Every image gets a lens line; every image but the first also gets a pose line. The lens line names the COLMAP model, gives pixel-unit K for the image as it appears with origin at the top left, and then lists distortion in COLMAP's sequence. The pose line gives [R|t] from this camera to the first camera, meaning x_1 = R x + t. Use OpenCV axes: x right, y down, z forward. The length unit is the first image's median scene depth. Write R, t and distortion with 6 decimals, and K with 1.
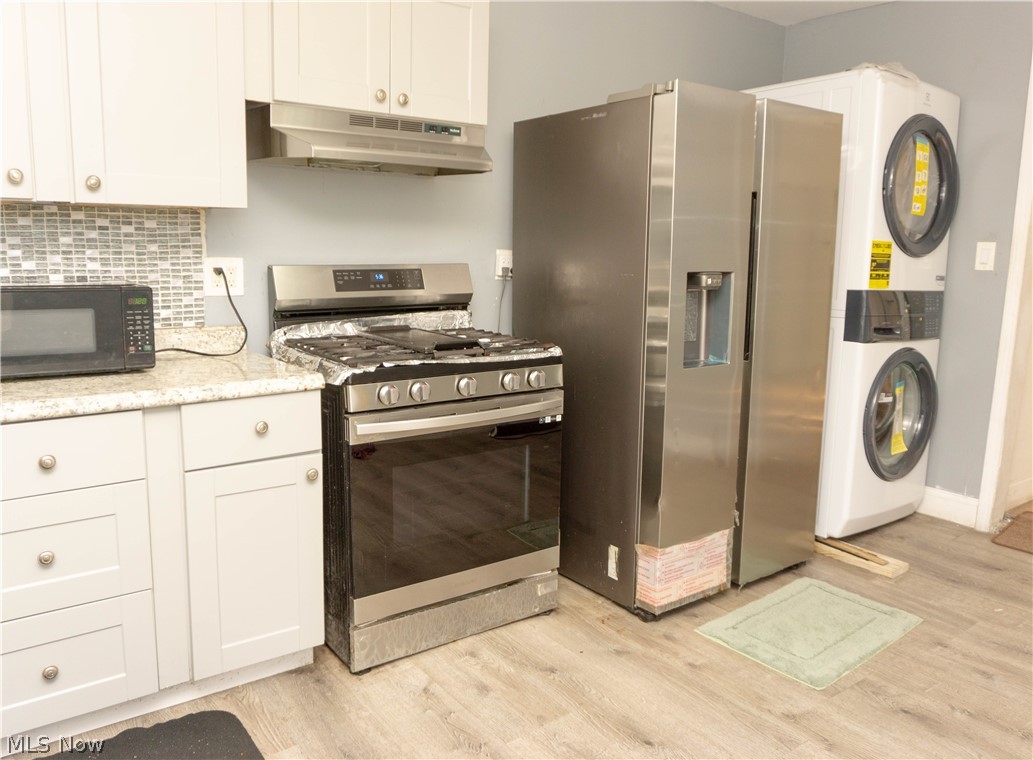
lens RADIAL K [[813.4, 0, 518.9], [0, 813.4, 379.5], [0, 0, 1]] dist [-0.007792, -0.004067]
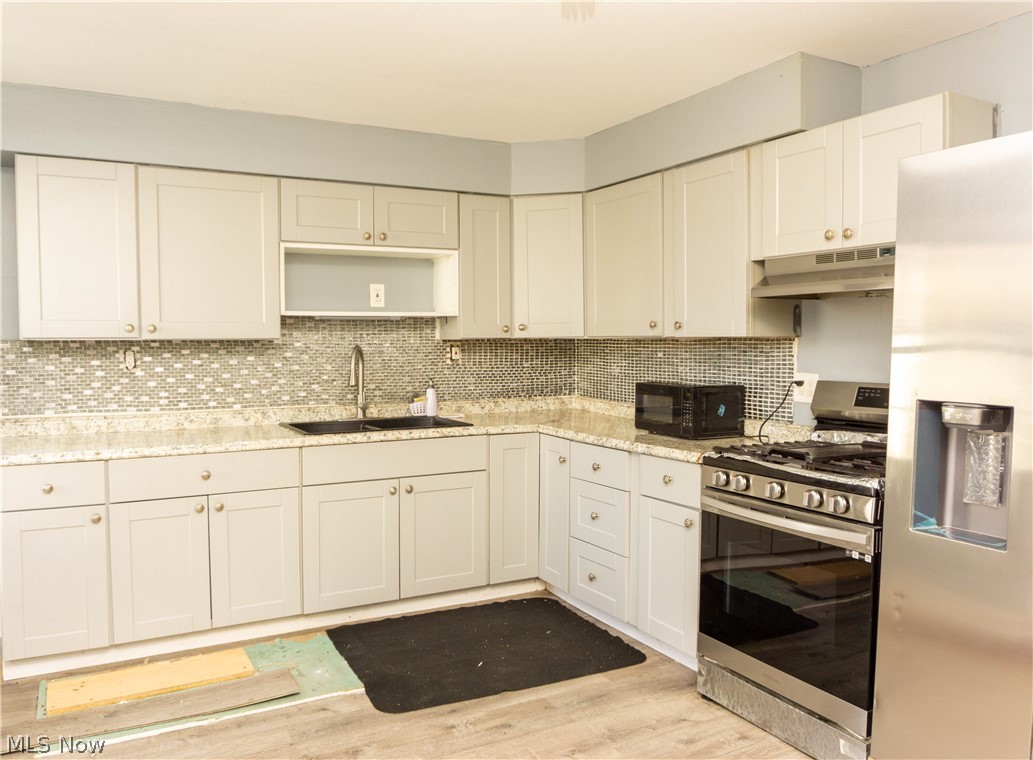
lens RADIAL K [[813.4, 0, 517.5], [0, 813.4, 379.7], [0, 0, 1]] dist [-0.007792, -0.004067]
pose [[-0.146370, 0.020519, -0.989017, 1.023222], [-0.180567, 0.982434, 0.047106, -0.121954], [0.972611, 0.185479, -0.140094, 0.760553]]
